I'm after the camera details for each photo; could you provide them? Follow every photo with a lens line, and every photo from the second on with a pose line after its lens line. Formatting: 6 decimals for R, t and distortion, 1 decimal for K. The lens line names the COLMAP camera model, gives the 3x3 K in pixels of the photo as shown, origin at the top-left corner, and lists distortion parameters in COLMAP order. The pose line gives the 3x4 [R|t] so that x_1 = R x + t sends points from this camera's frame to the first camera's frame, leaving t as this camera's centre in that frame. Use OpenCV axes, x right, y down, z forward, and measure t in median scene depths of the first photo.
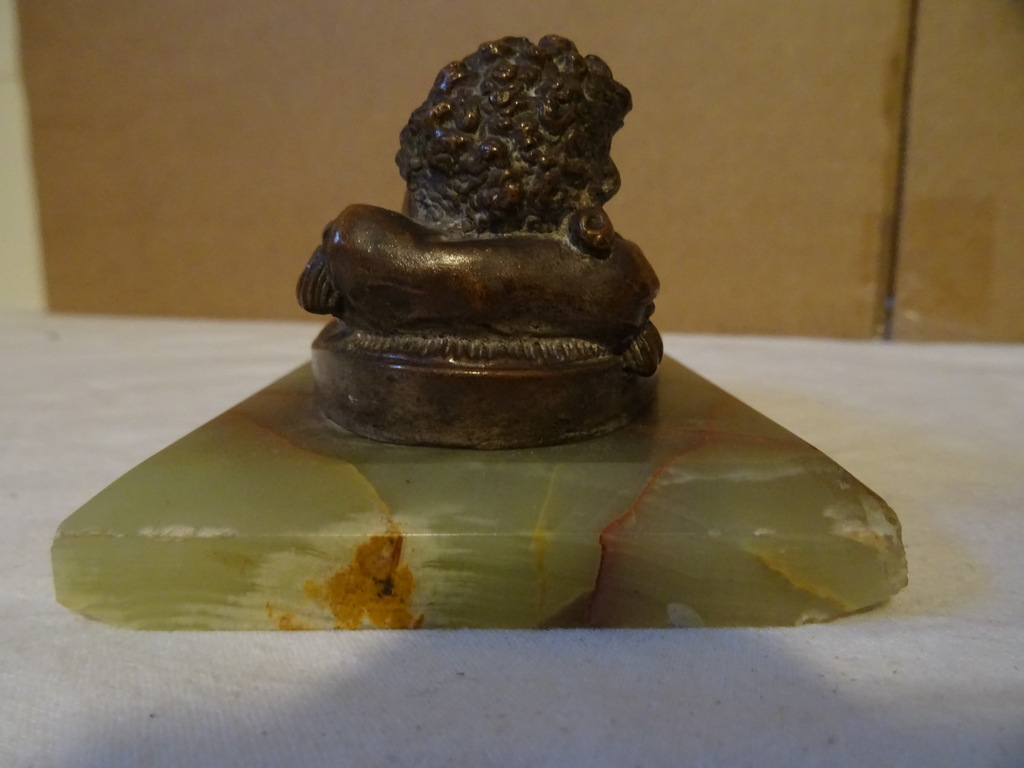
lens RADIAL K [[726.5, 0, 512.0], [0, 726.5, 384.0], [0, 0, 1]] dist [0.005417, -0.007925]
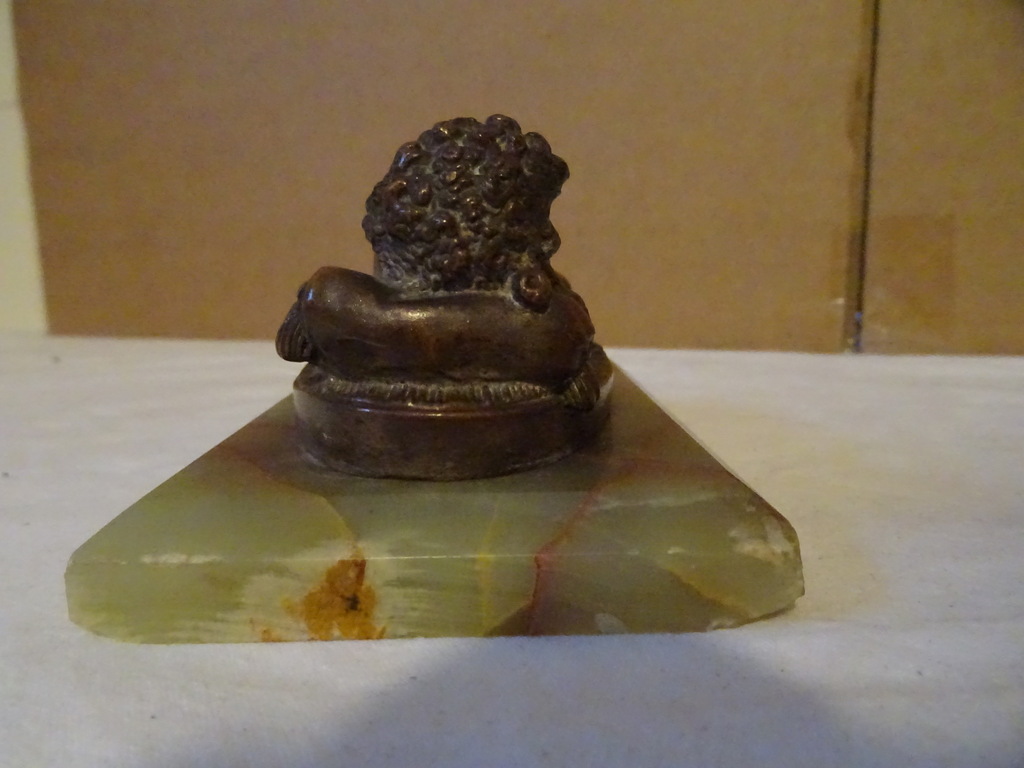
lens RADIAL K [[726.5, 0, 512.0], [0, 726.5, 384.0], [0, 0, 1]] dist [0.005417, -0.007925]
pose [[0.999879, -0.015501, 0.001302, 0.075346], [0.015511, 0.999847, -0.008076, -0.051465], [-0.001177, 0.008096, 0.999967, -0.147059]]
